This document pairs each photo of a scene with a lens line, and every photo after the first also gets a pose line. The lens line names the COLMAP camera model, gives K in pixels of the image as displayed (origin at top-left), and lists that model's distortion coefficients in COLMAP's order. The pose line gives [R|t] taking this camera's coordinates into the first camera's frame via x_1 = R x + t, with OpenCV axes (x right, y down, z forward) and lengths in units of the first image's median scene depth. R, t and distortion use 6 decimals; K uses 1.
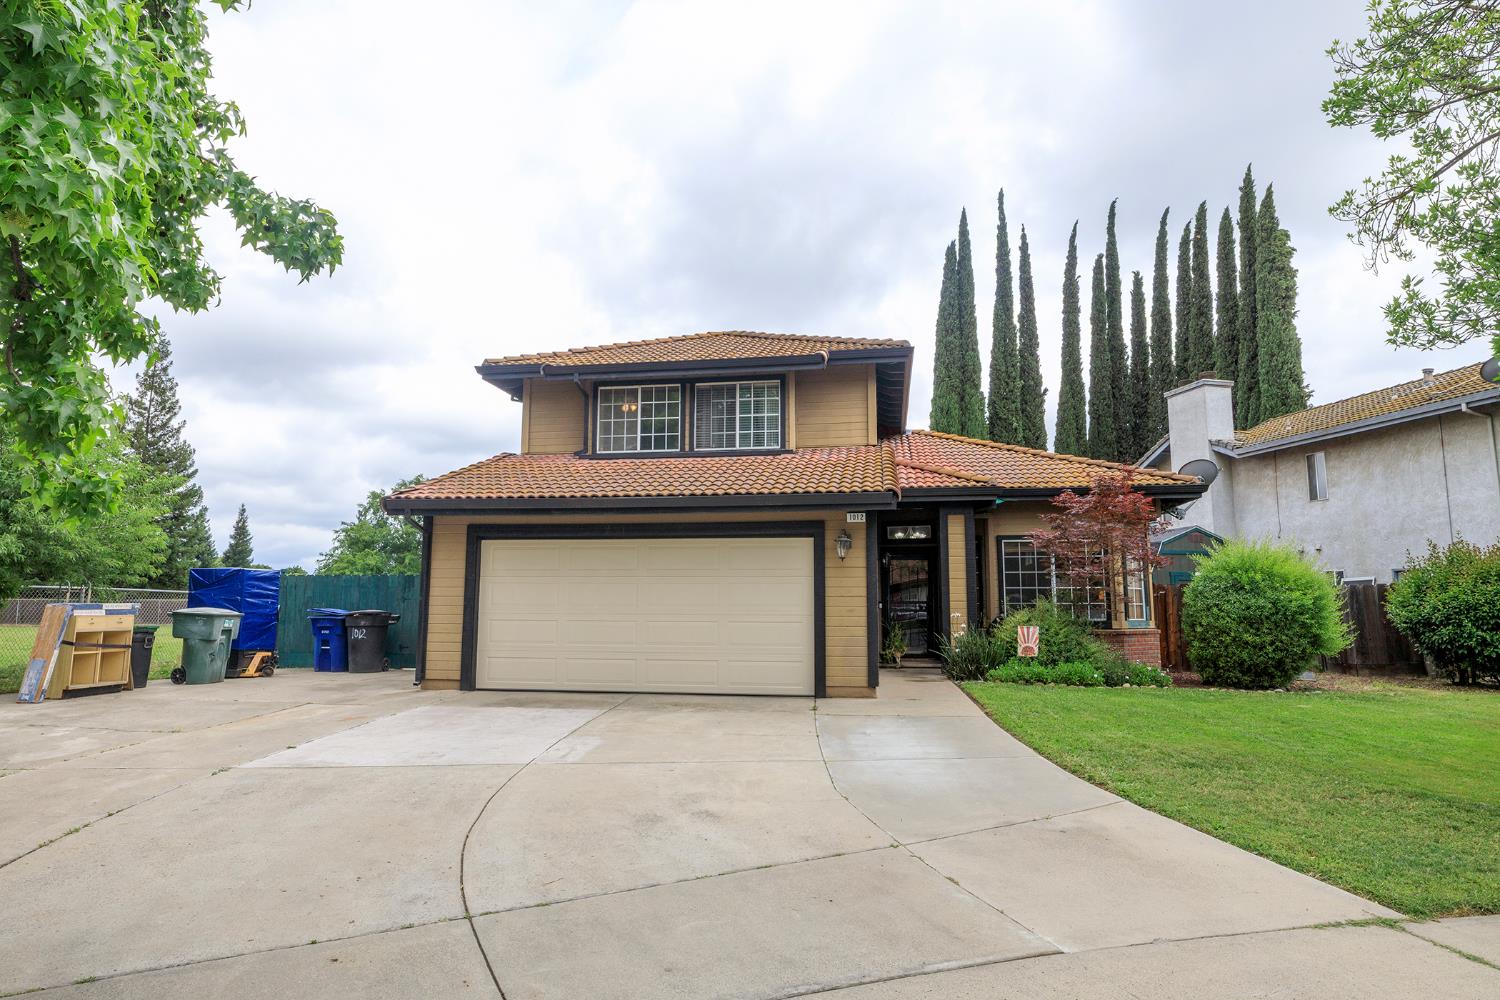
lens RADIAL K [[911.4, 0, 750.0], [0, 911.4, 500.0], [0, 0, 1]] dist [0.002645, -0.004294]
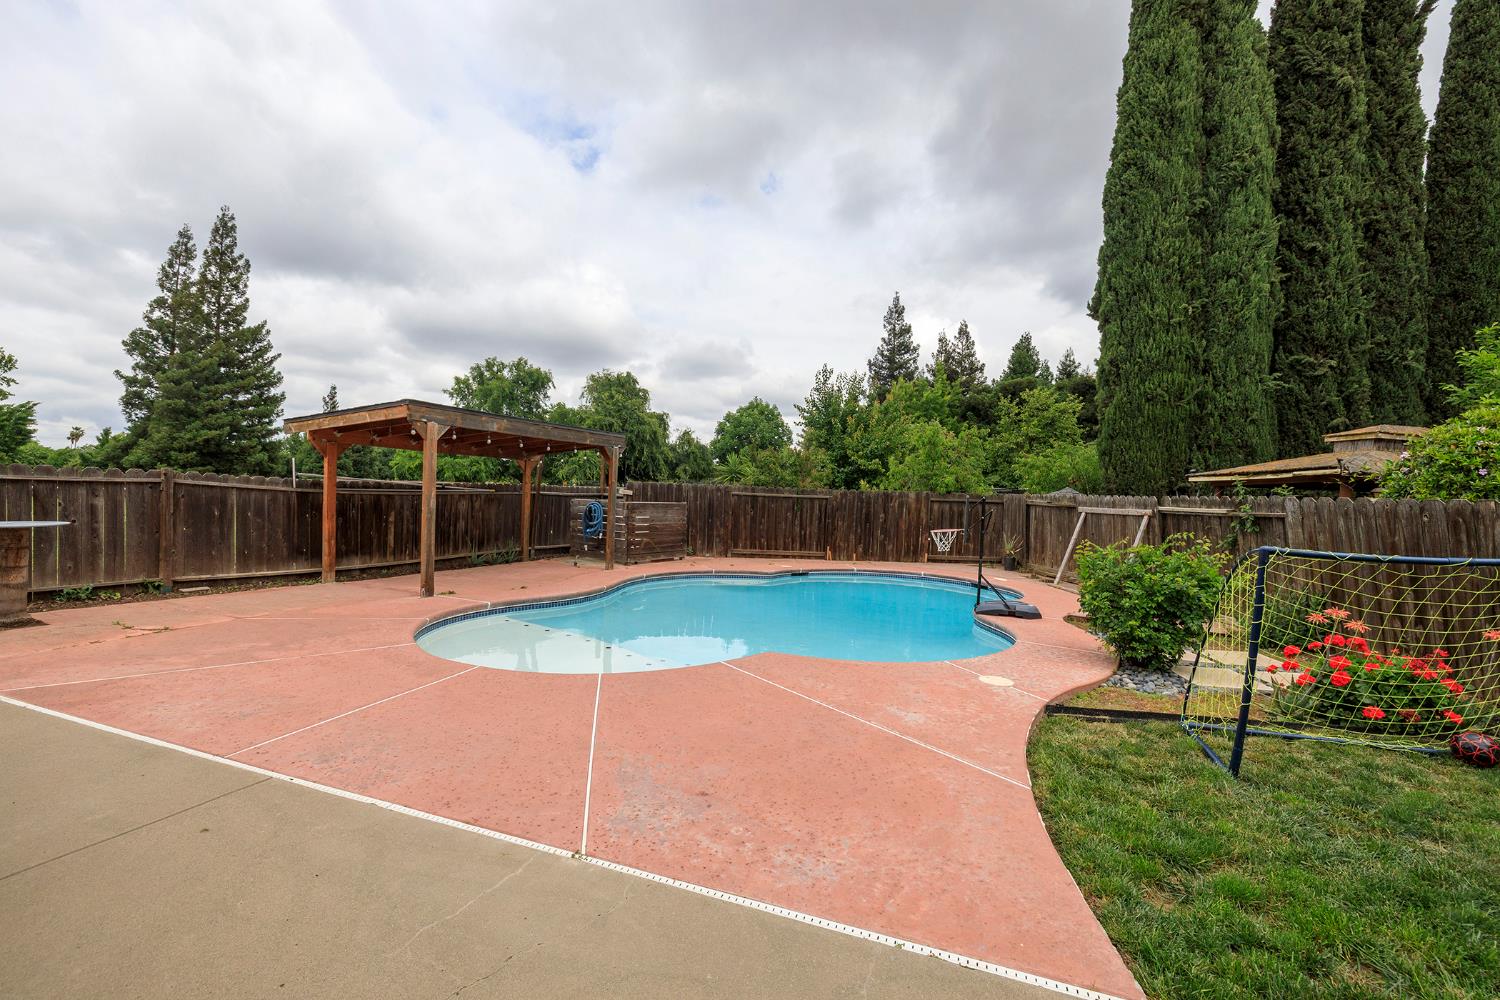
lens RADIAL K [[627.3, 0, 744.3], [0, 627.3, 504.2], [0, 0, 1]] dist [-0.003594, -0.000058]
pose [[0.978197, 0.027662, -0.205827, 0.204104], [-0.000126, 0.991169, 0.132606, 0.158965], [0.207678, -0.129689, 0.969562, 1.510326]]
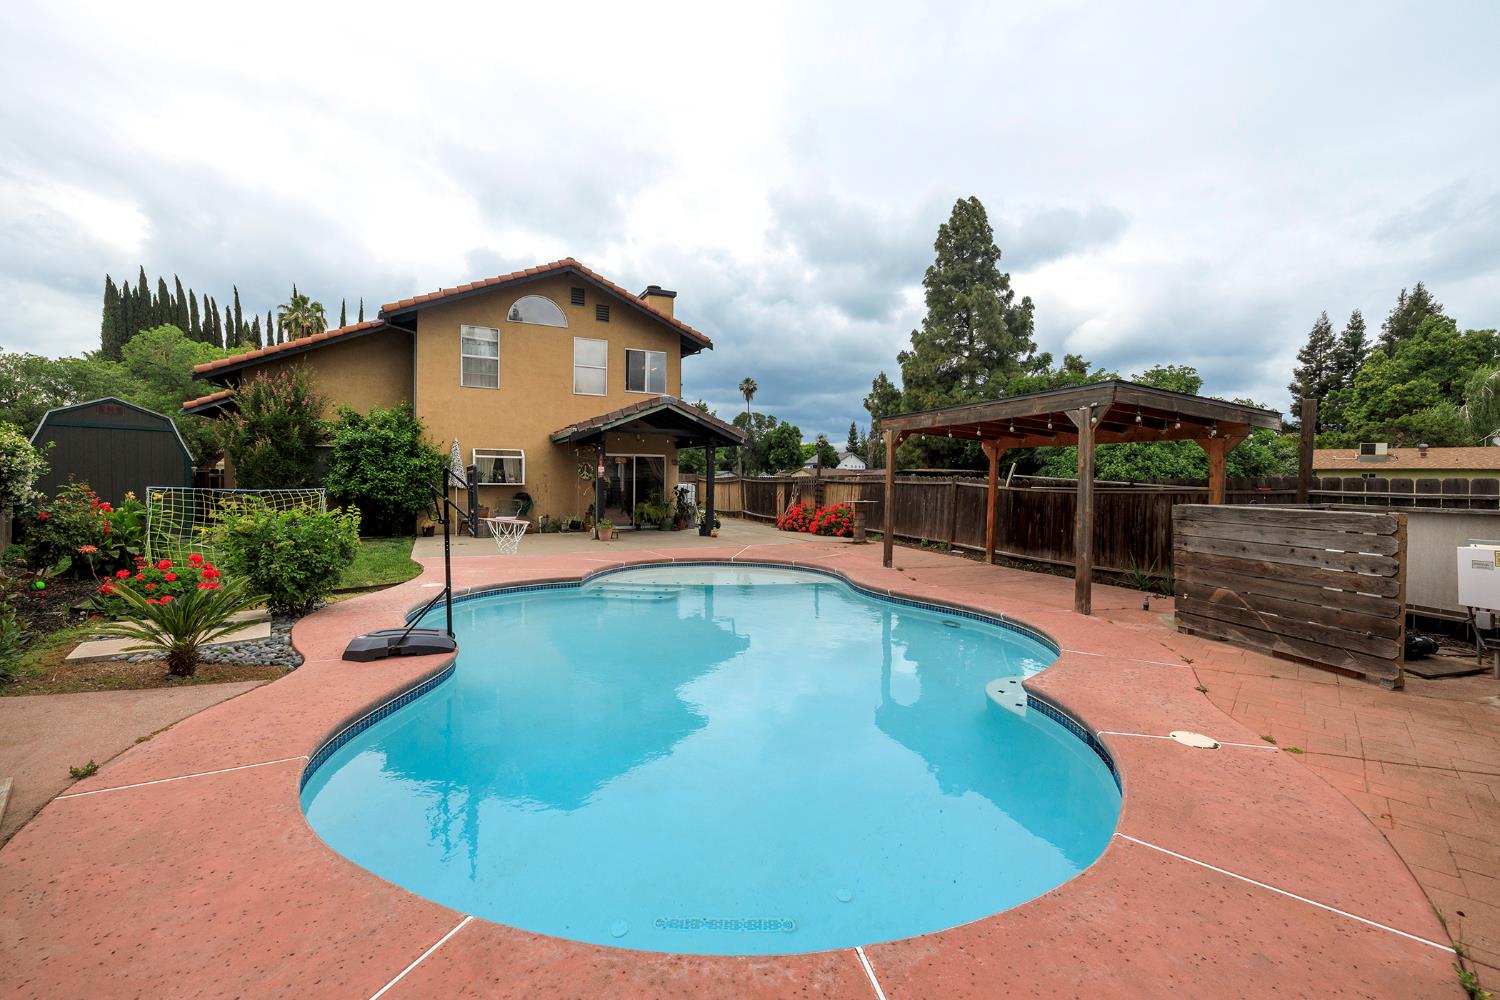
lens RADIAL K [[634.7, 0, 744.9], [0, 634.7, 500.6], [0, 0, 1]] dist [-0.000479, -0.000267]
pose [[-0.814244, 0.004690, -0.580504, 0.323046], [0.055602, 0.996000, -0.069944, 0.249284], [0.577854, -0.089229, -0.811248, 2.234118]]
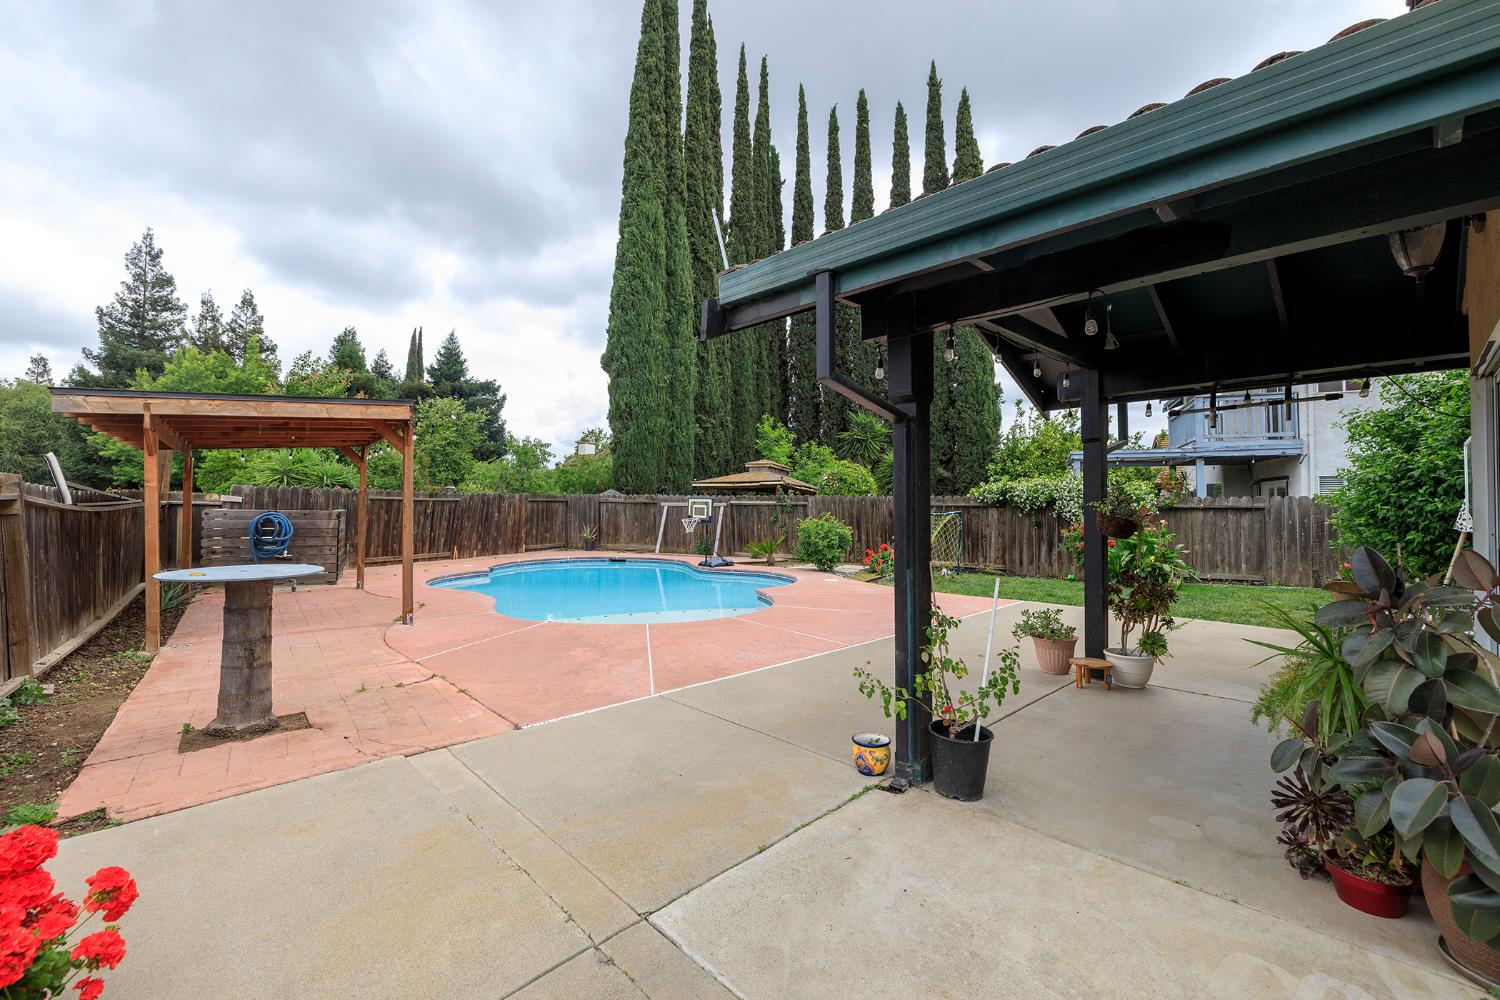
lens RADIAL K [[626.5, 0, 742.3], [0, 626.5, 494.3], [0, 0, 1]] dist [-0.000882, -0.000402]
pose [[0.610027, 0.010367, 0.792312, -0.257258], [-0.099311, 0.993030, 0.063470, 0.157103], [-0.786132, -0.117404, 0.606805, 1.493722]]
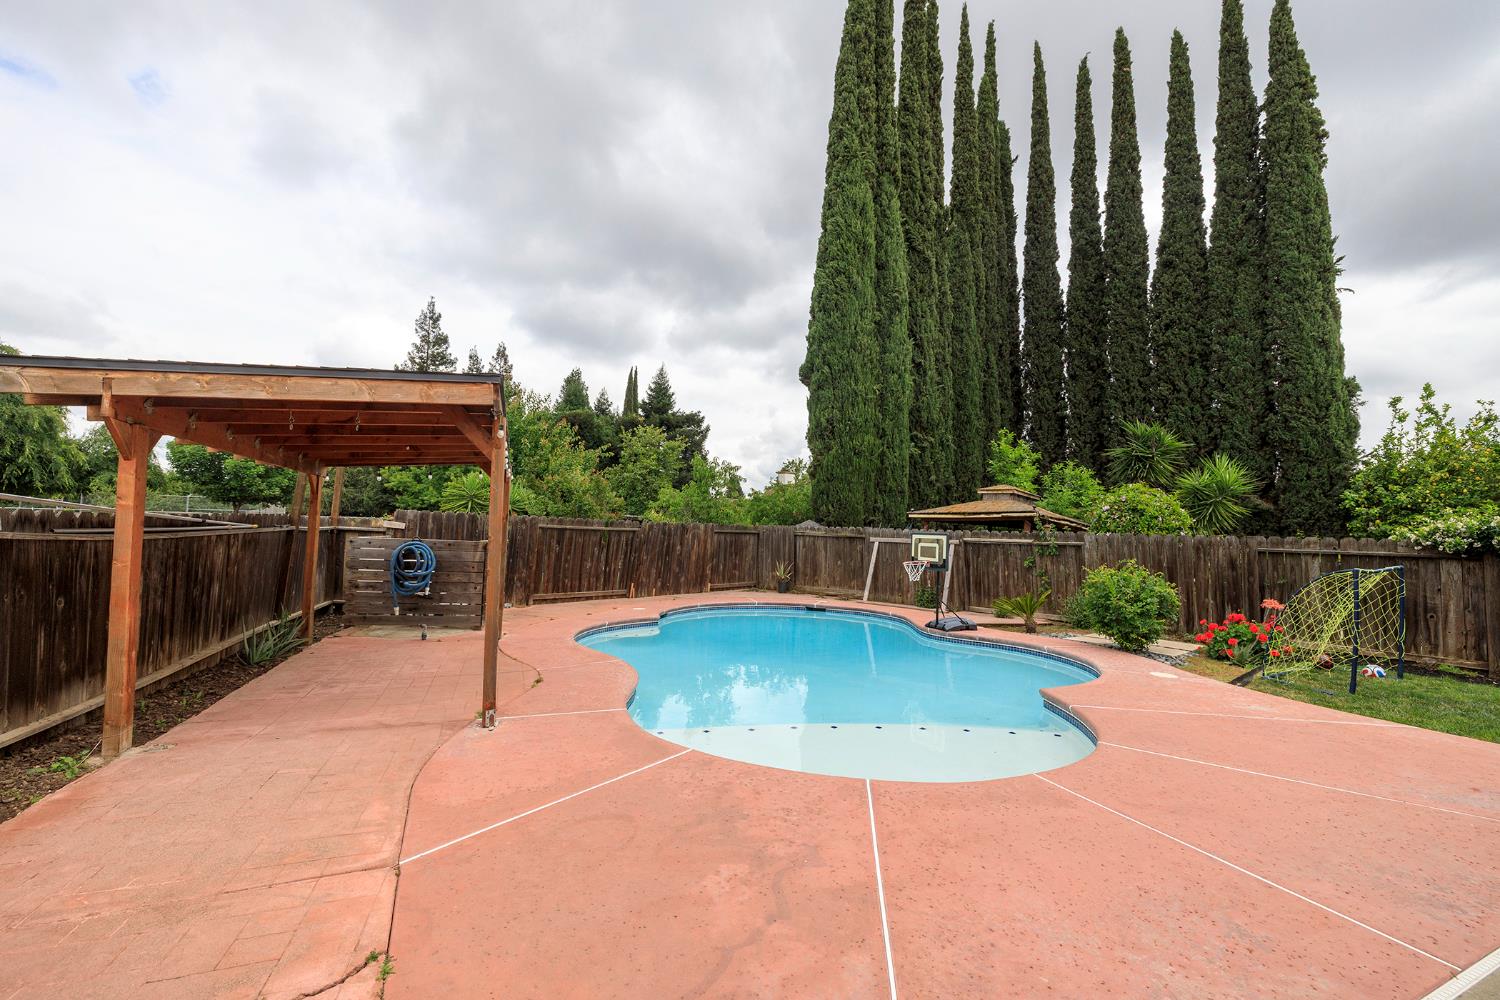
lens RADIAL K [[626.5, 0, 742.3], [0, 626.5, 494.3], [0, 0, 1]] dist [-0.000882, -0.000402]
pose [[0.825715, 0.050200, 0.561849, -0.143184], [-0.090055, 0.994989, 0.043448, 0.170247], [-0.556852, -0.086473, 0.826098, 1.622089]]
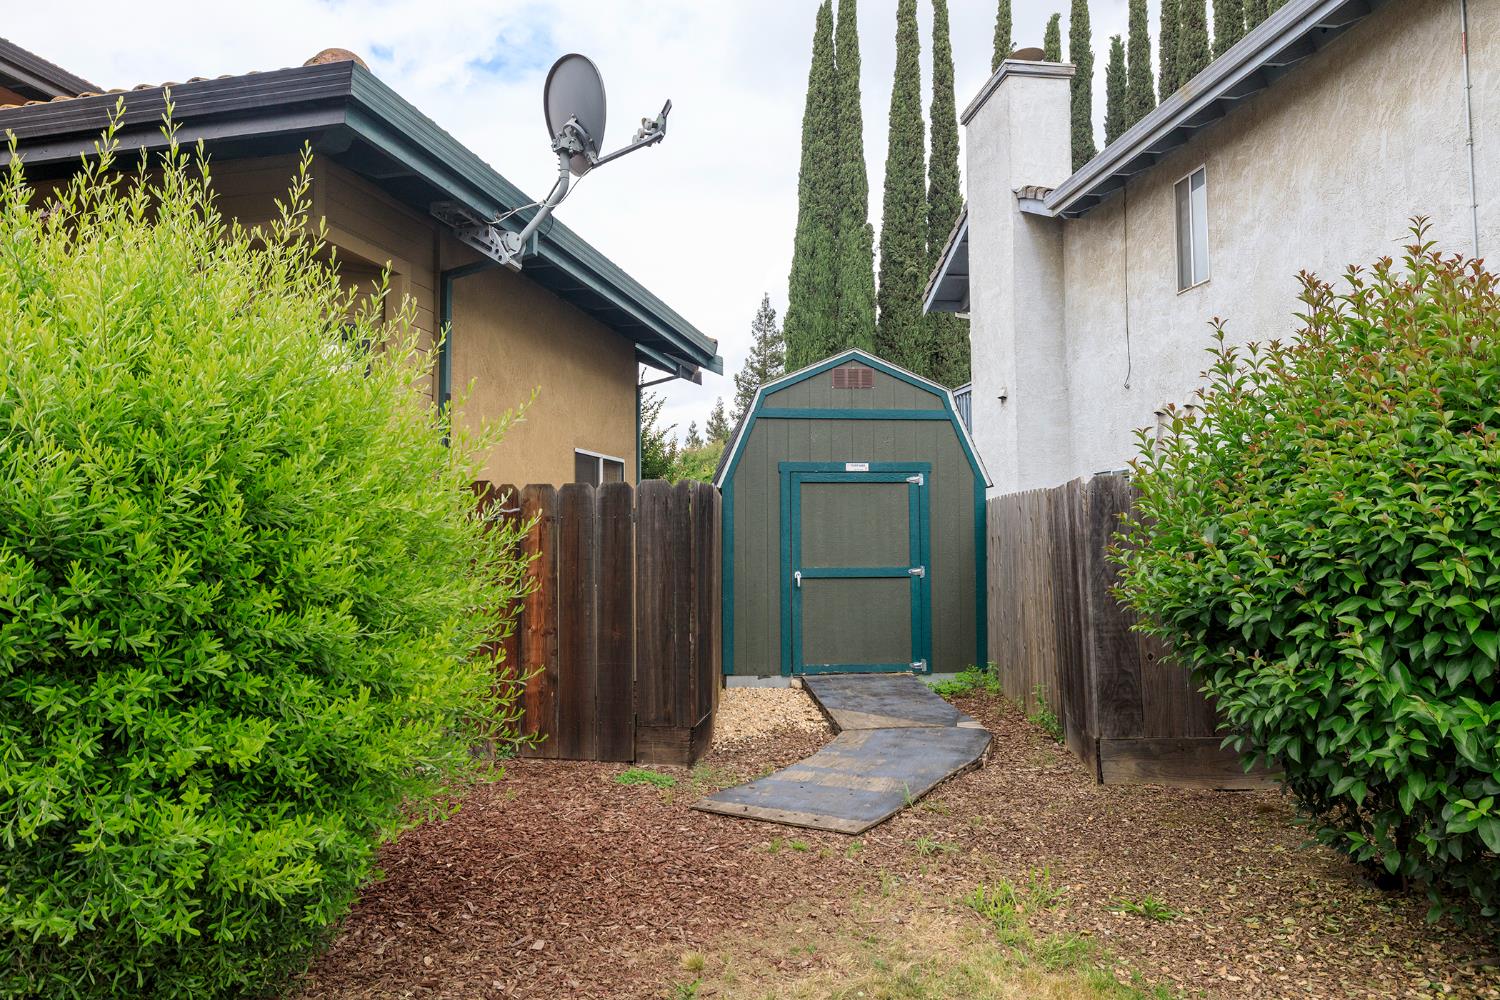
lens RADIAL K [[988.3, 0, 750.0], [0, 988.3, 500.0], [0, 0, 1]] dist [-0.002882, 0.001602]
pose [[0.997364, -0.015026, -0.070981, 0.511775], [0.020376, 0.996956, 0.075258, 0.066581], [0.069634, -0.076506, 0.994635, 0.600768]]
